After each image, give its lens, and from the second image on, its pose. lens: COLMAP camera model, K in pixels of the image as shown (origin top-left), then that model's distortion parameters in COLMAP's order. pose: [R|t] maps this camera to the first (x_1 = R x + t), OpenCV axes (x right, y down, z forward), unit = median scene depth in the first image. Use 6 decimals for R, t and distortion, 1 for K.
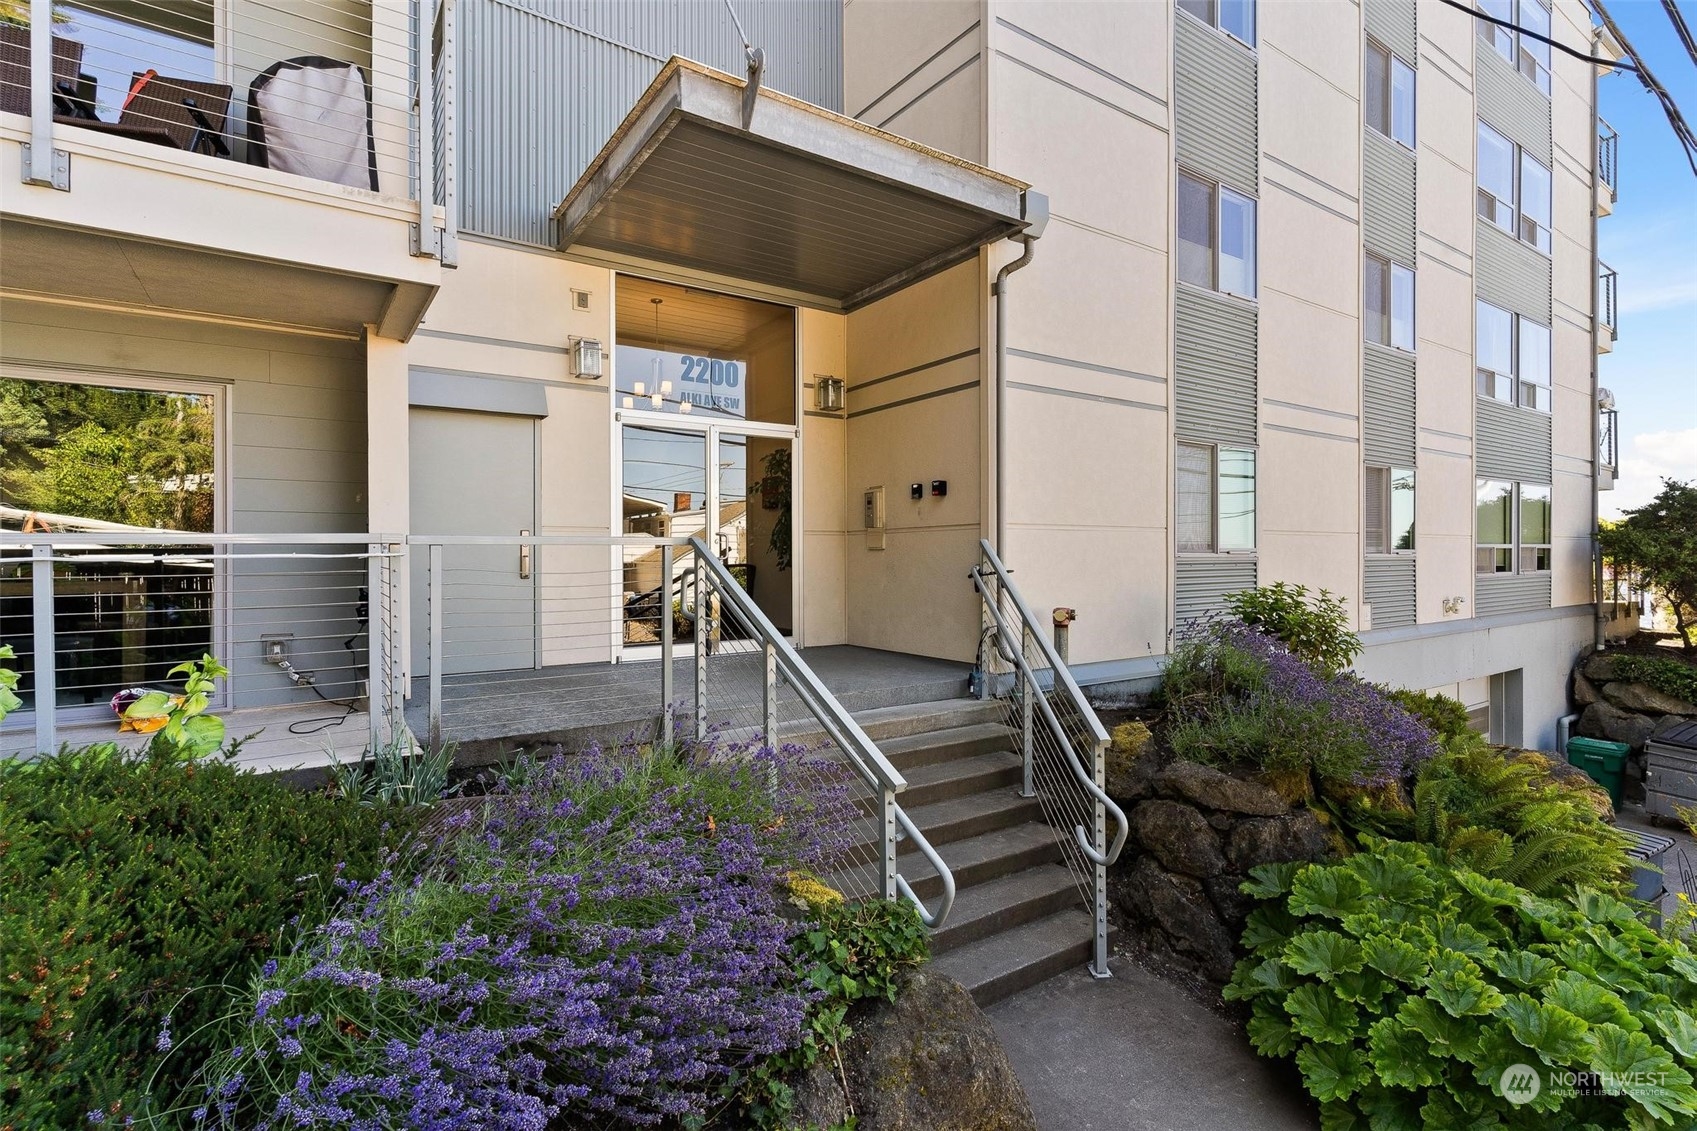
lens RADIAL K [[817.9, 0, 849.6], [0, 817.9, 557.8], [0, 0, 1]] dist [0.005451, 0.000475]
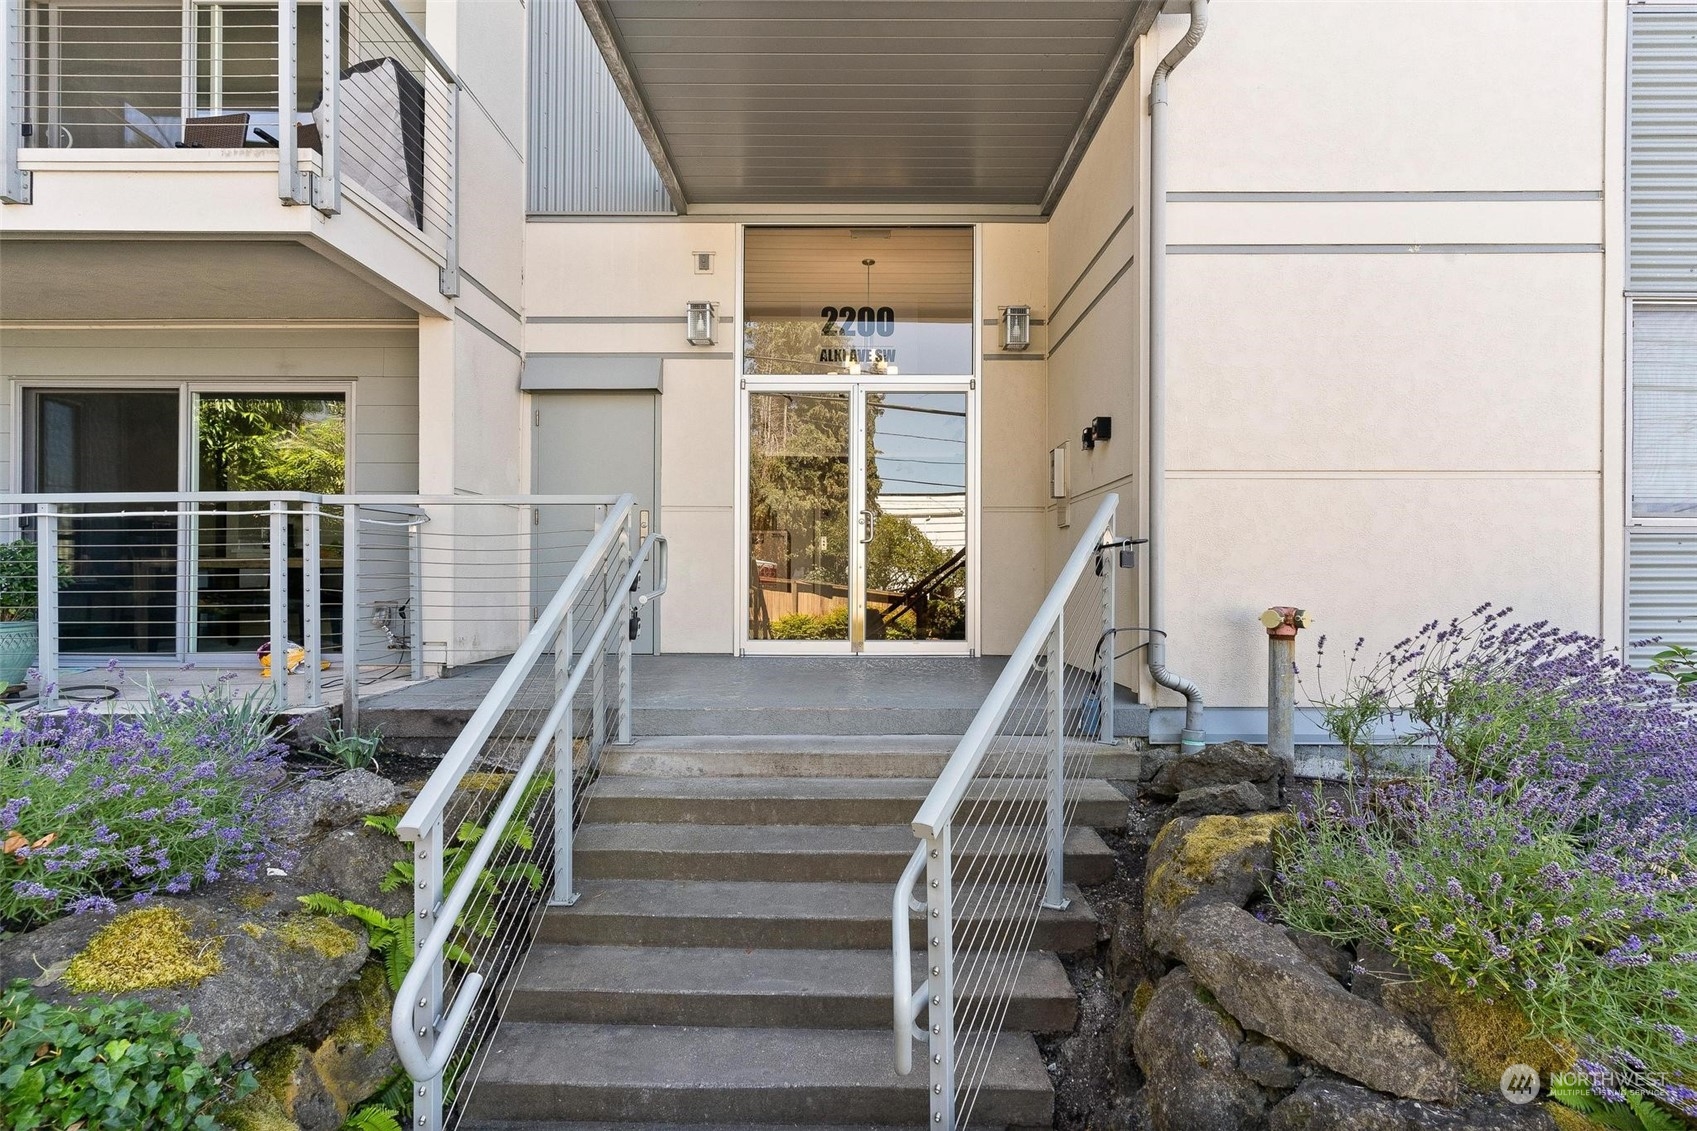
lens RADIAL K [[817.9, 0, 848.2], [0, 817.9, 571.2], [0, 0, 1]] dist [0.005451, 0.000475]
pose [[0.821624, 0.002028, -0.570026, 0.334794], [-0.007679, 0.999942, -0.007511, 0.041615], [0.569978, 0.010548, 0.821592, 0.329224]]
